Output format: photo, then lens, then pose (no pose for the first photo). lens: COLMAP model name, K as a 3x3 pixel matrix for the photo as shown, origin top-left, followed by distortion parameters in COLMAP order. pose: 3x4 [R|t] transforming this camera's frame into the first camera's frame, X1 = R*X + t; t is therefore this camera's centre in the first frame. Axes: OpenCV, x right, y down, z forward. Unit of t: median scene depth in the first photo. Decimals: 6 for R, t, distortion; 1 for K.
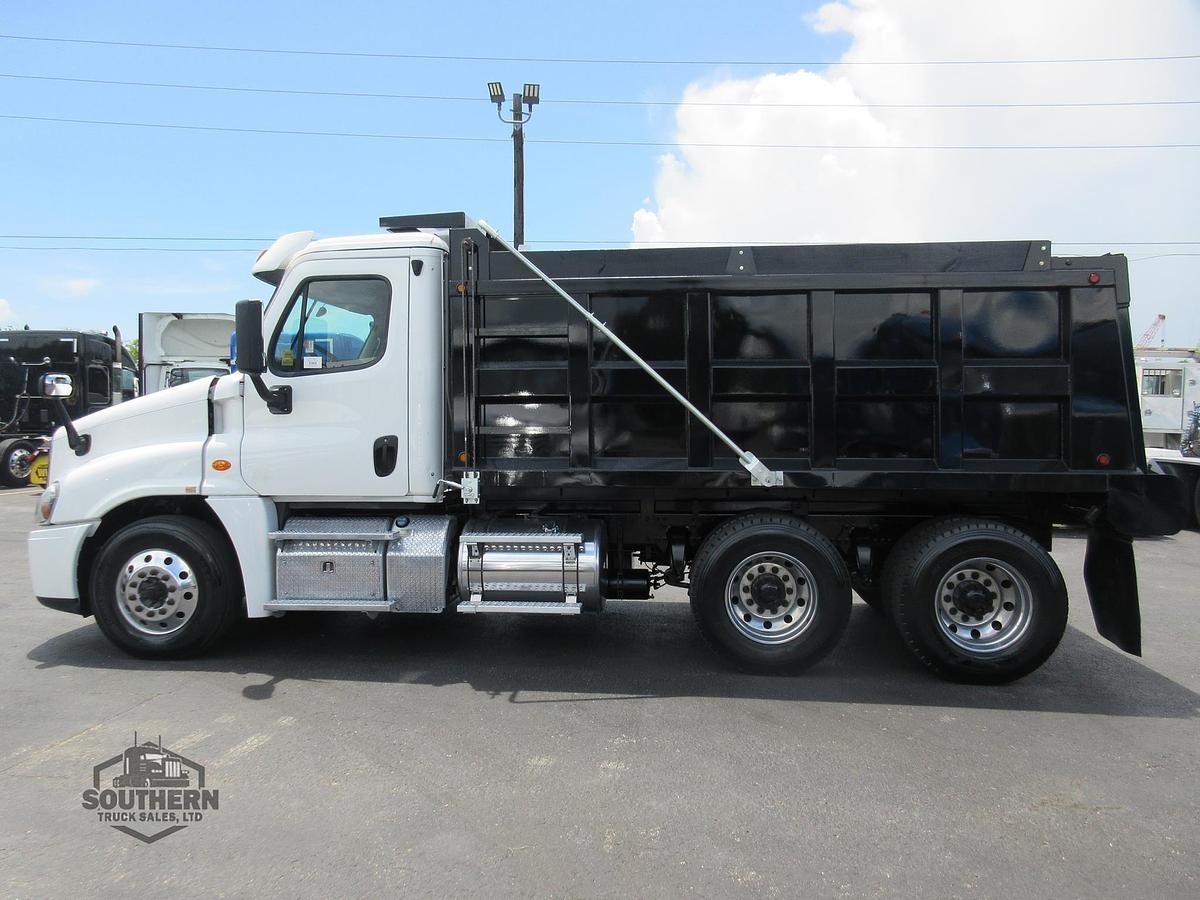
lens RADIAL K [[878.4, 0, 600.0], [0, 878.4, 450.0], [0, 0, 1]] dist [0.005469, -0.002223]
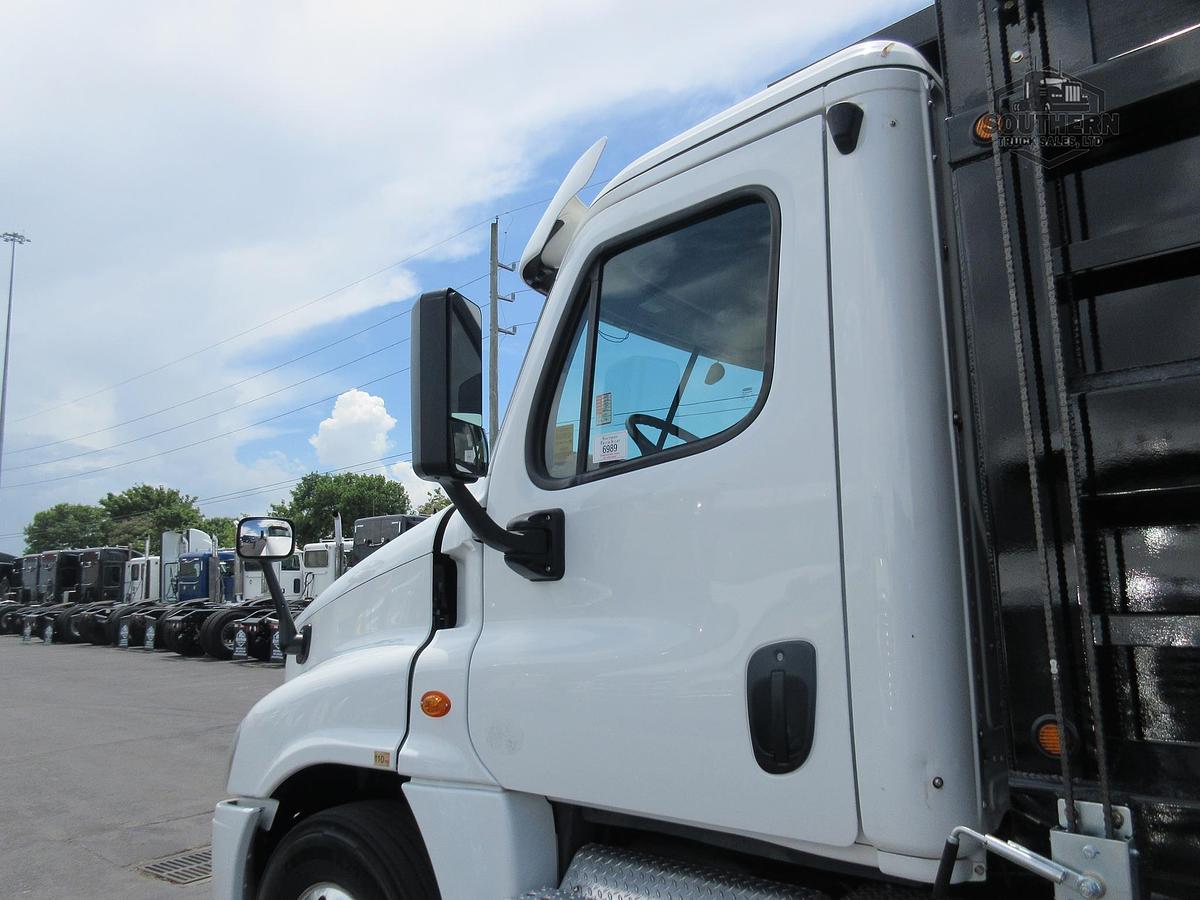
lens RADIAL K [[920.8, 0, 600.0], [0, 920.8, 450.0], [0, 0, 1]] dist [0.008126, -0.000174]
pose [[0.829931, -0.102016, -0.548460, -0.103414], [0.008065, 0.985229, -0.171052, -0.027771], [0.557808, 0.137538, 0.818494, 0.662608]]
